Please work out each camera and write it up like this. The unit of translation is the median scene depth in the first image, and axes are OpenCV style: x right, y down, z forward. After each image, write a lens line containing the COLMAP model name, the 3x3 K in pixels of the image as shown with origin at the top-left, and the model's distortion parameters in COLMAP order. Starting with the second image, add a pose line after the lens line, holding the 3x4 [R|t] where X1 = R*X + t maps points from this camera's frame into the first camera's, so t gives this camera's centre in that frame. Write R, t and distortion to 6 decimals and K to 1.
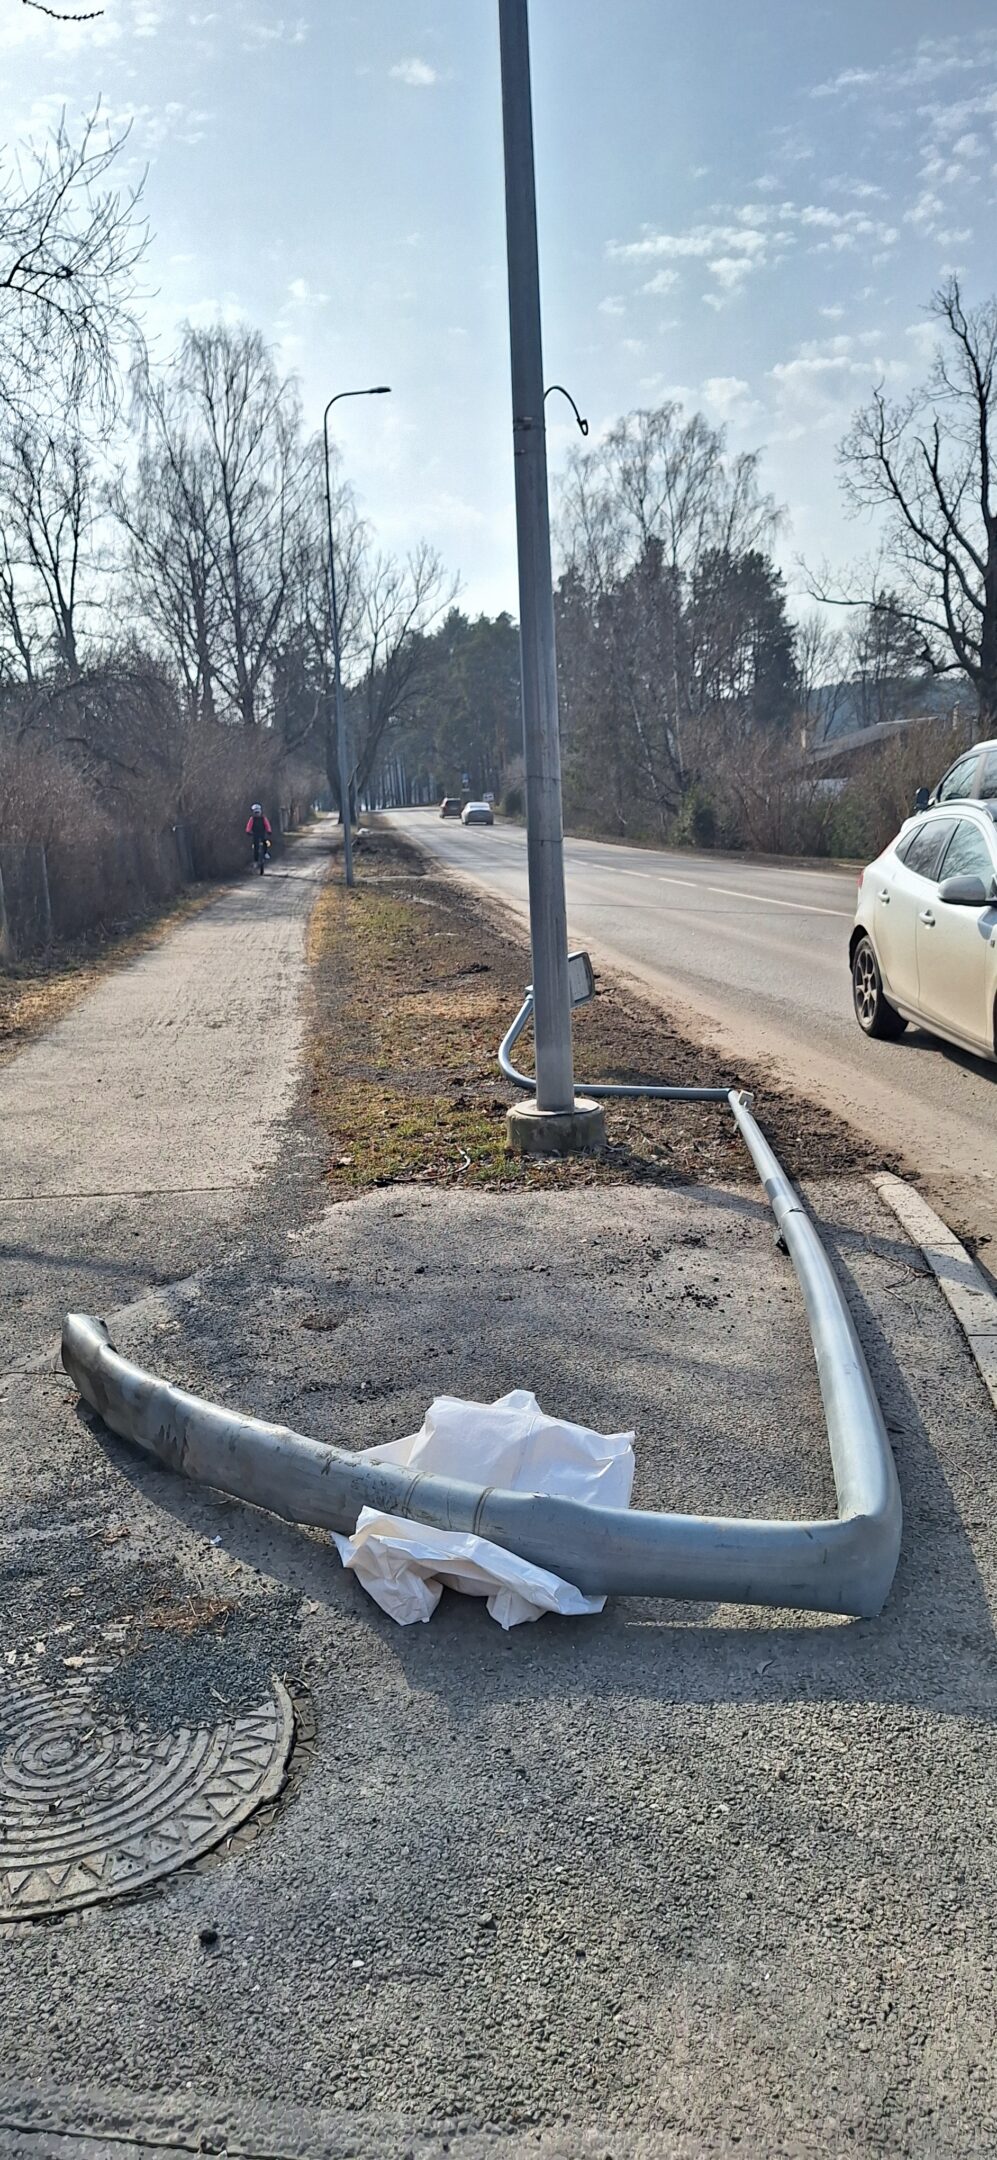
lens RADIAL K [[1300.5, 0, 498.5], [0, 1300.5, 1080.0], [0, 0, 1]] dist [0.001892, 0.000336]
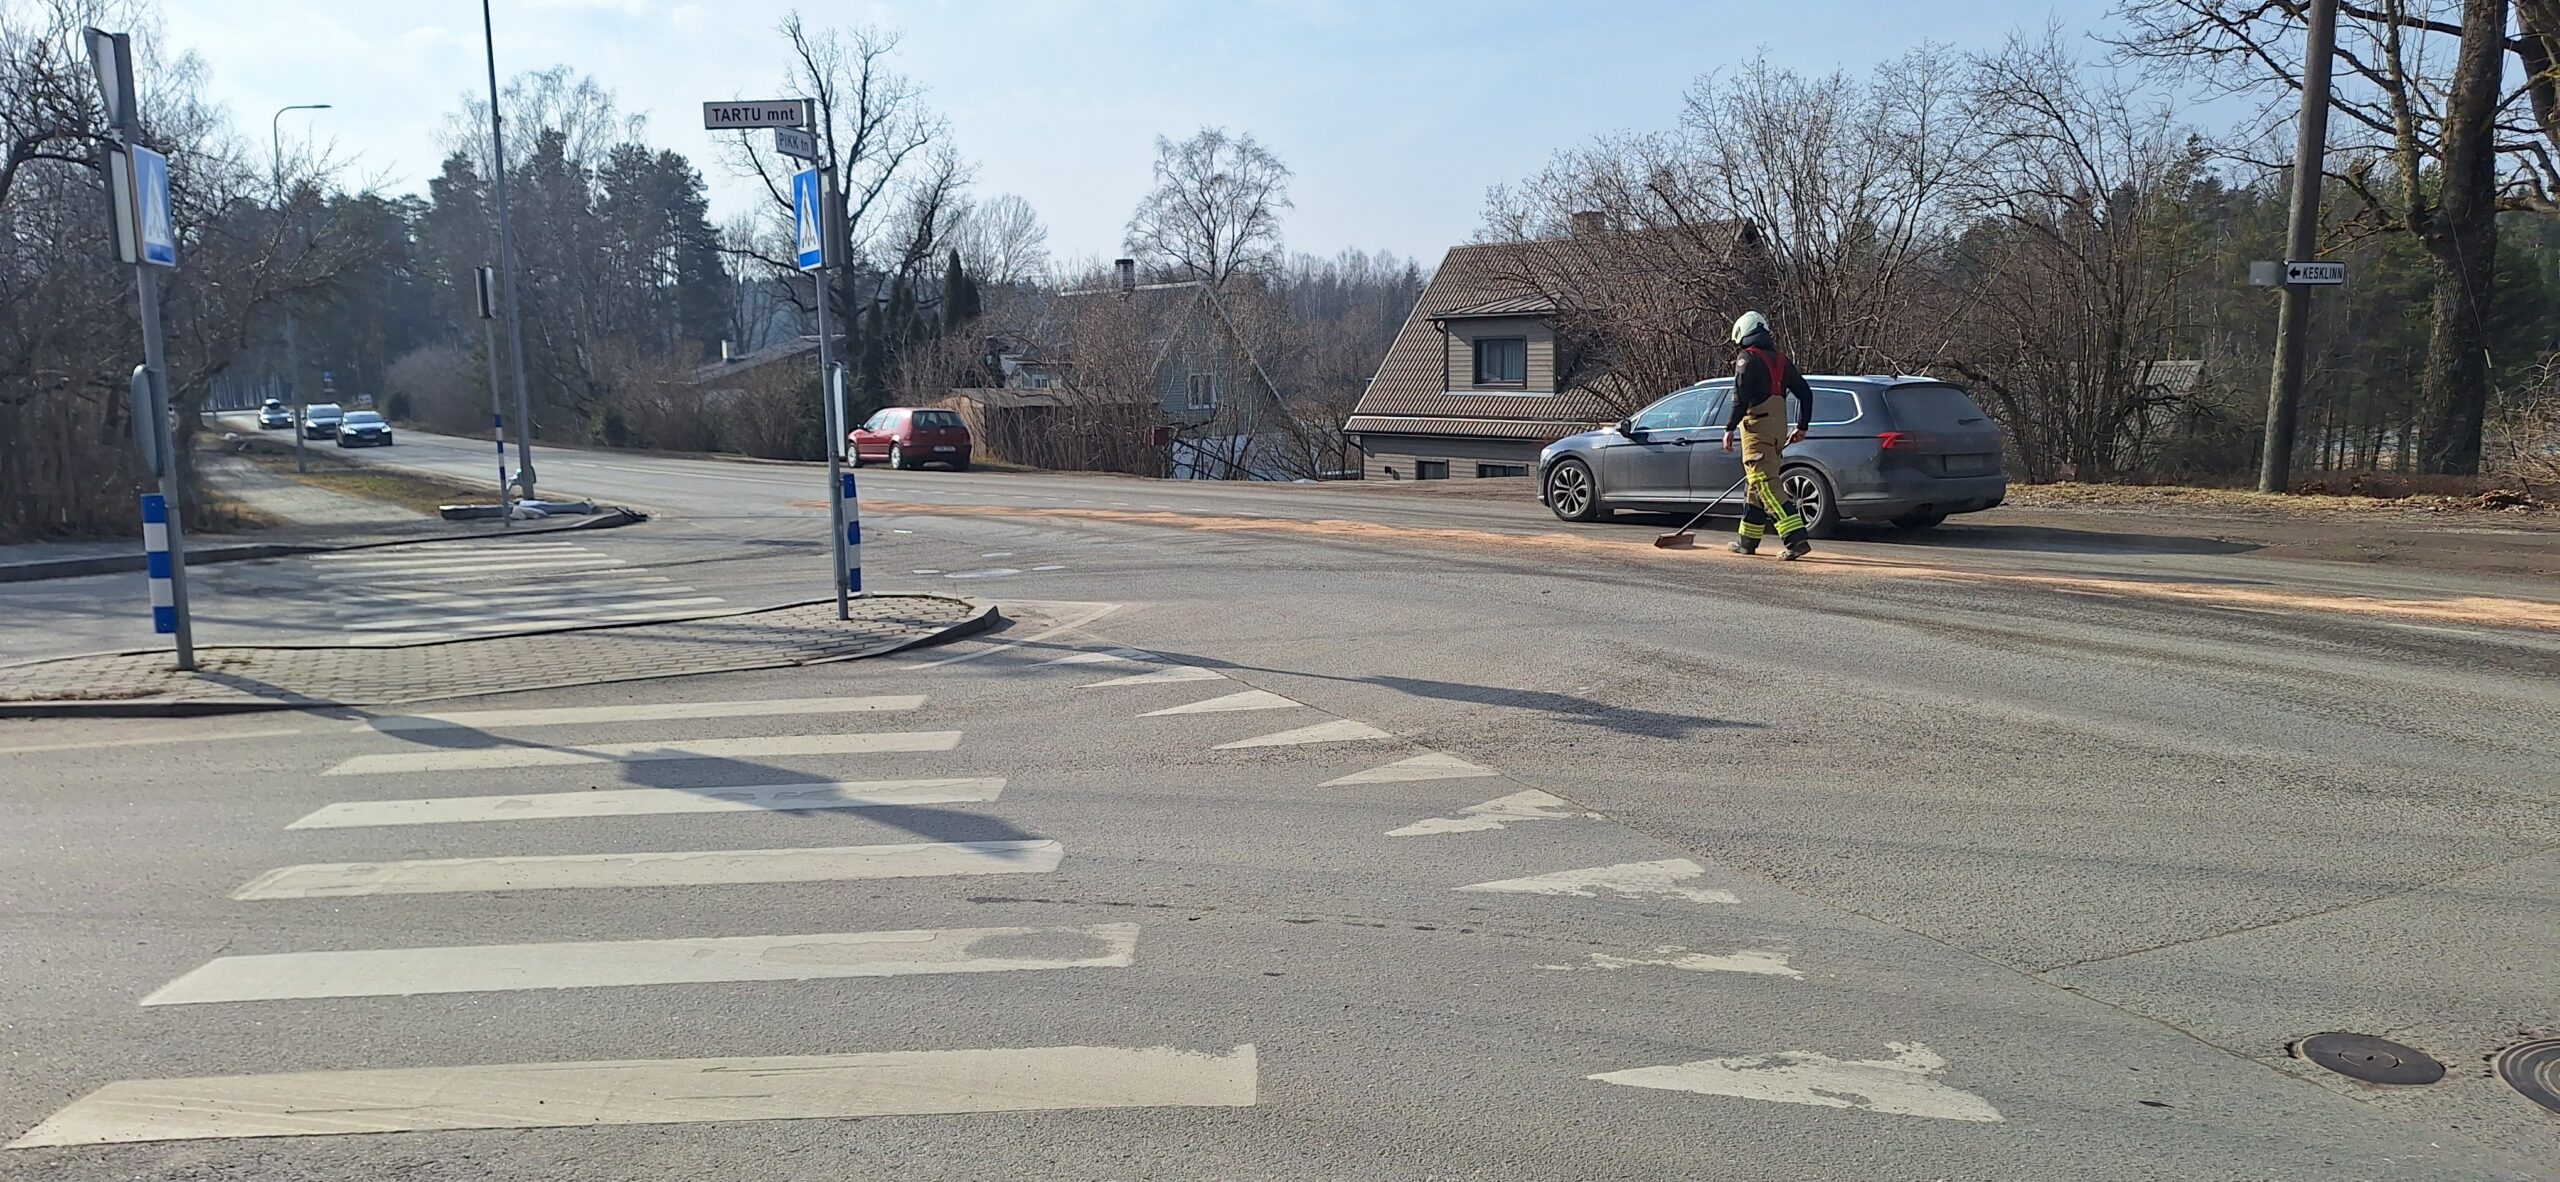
lens RADIAL K [[1541.3, 0, 1285.3], [0, 1541.3, 575.7], [0, 0, 1]] dist [0.001892, 0.000336]
pose [[0.855096, -0.044807, 0.516531, -0.039817], [0.097333, 0.992419, -0.075043, 0.080079], [-0.509252, 0.114444, 0.852974, -0.388290]]
